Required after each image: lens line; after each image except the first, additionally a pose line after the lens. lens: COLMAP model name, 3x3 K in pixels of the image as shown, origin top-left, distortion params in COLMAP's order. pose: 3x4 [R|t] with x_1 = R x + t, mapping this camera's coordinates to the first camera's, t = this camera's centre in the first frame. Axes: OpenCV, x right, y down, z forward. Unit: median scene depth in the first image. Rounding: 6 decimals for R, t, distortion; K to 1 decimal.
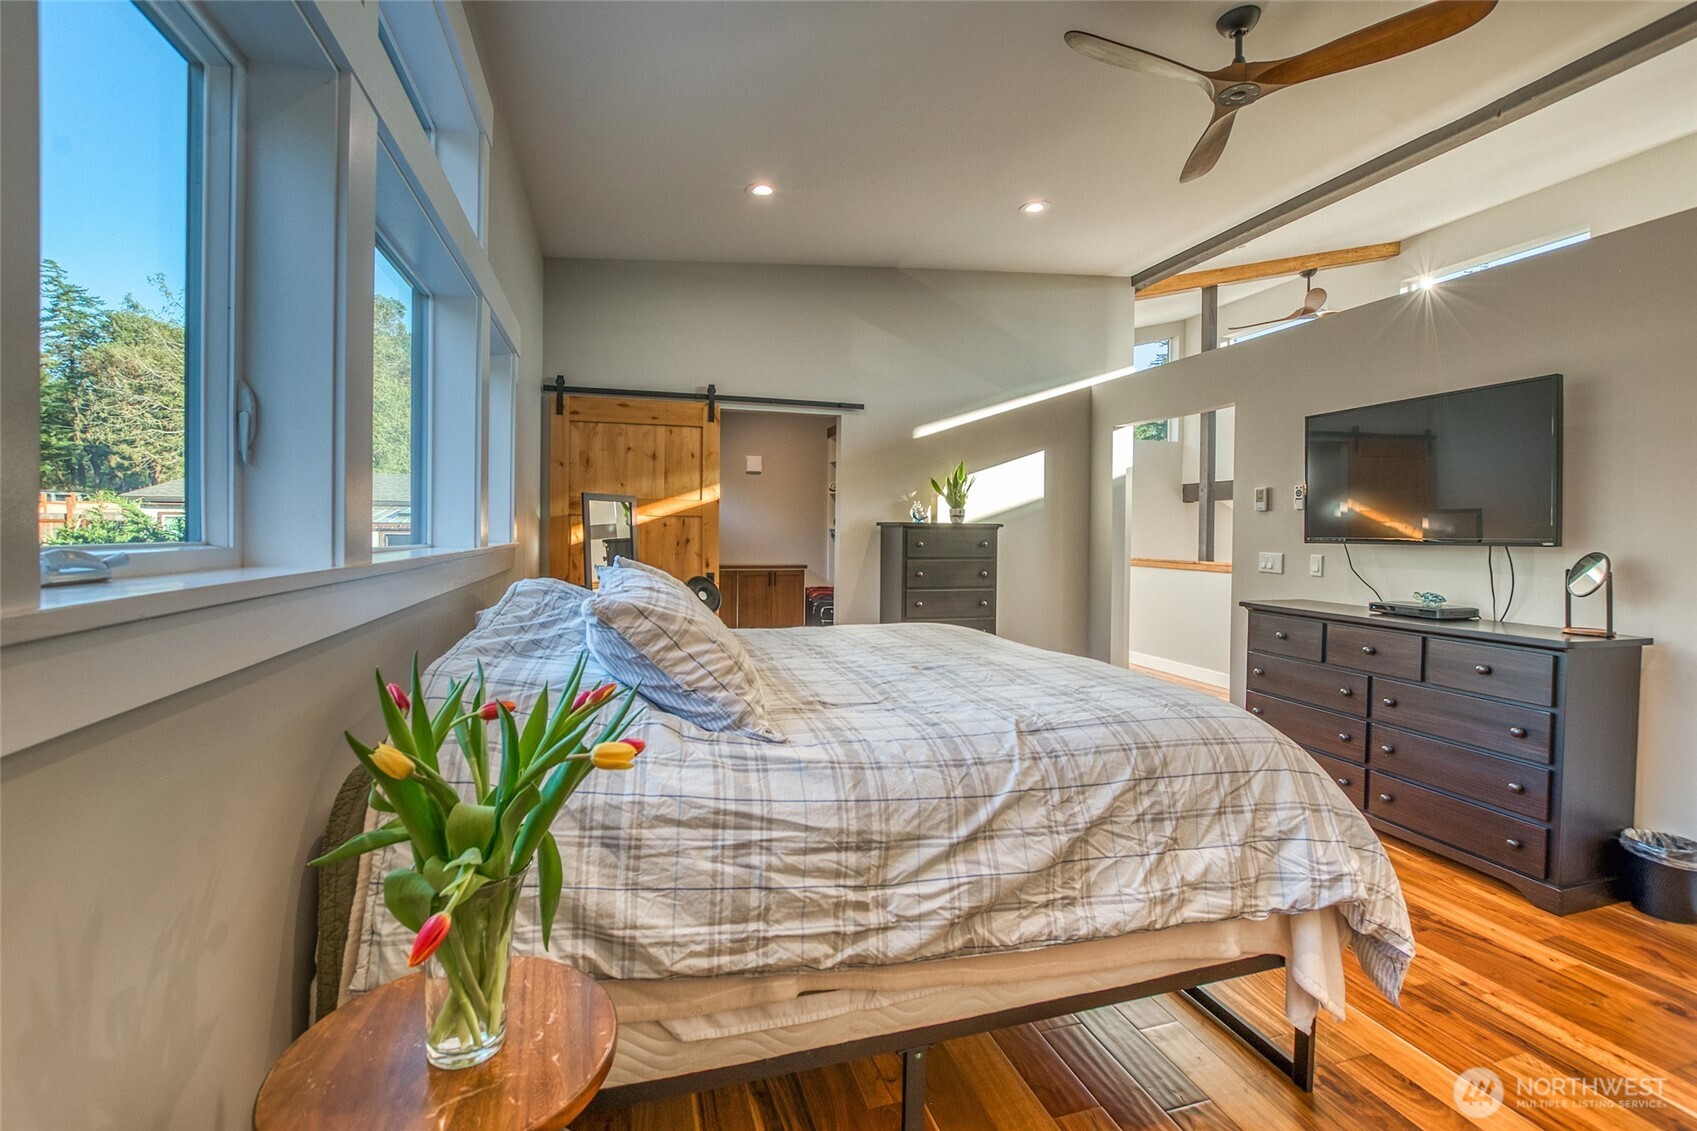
lens RADIAL K [[763.8, 0, 828.7], [0, 763.8, 523.7], [0, 0, 1]] dist [-0.023081, 0.005574]
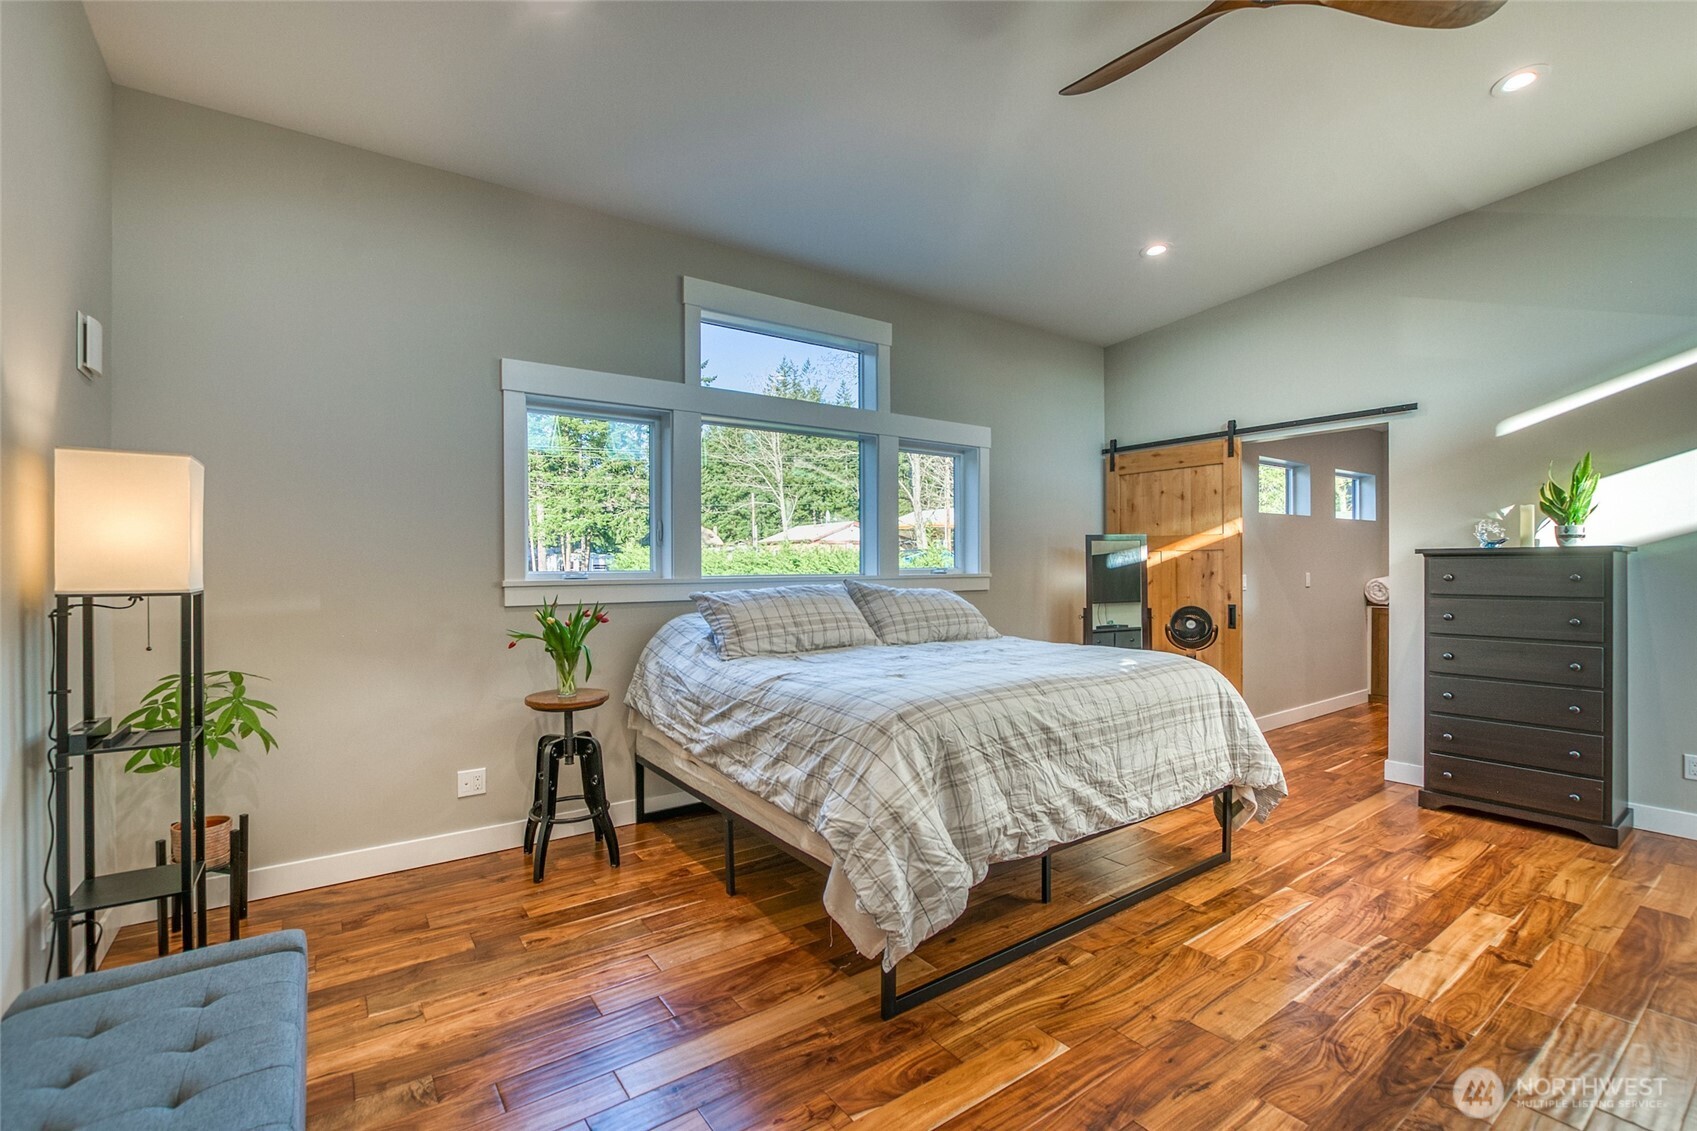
lens RADIAL K [[761.0, 0, 858.0], [0, 761.0, 552.4], [0, 0, 1]] dist [-0.011315, 0.000725]
pose [[0.312695, -0.026083, -0.949495, 0.676867], [0.015673, 0.999628, -0.022299, 0.009309], [0.949724, -0.007909, 0.312988, 0.215578]]
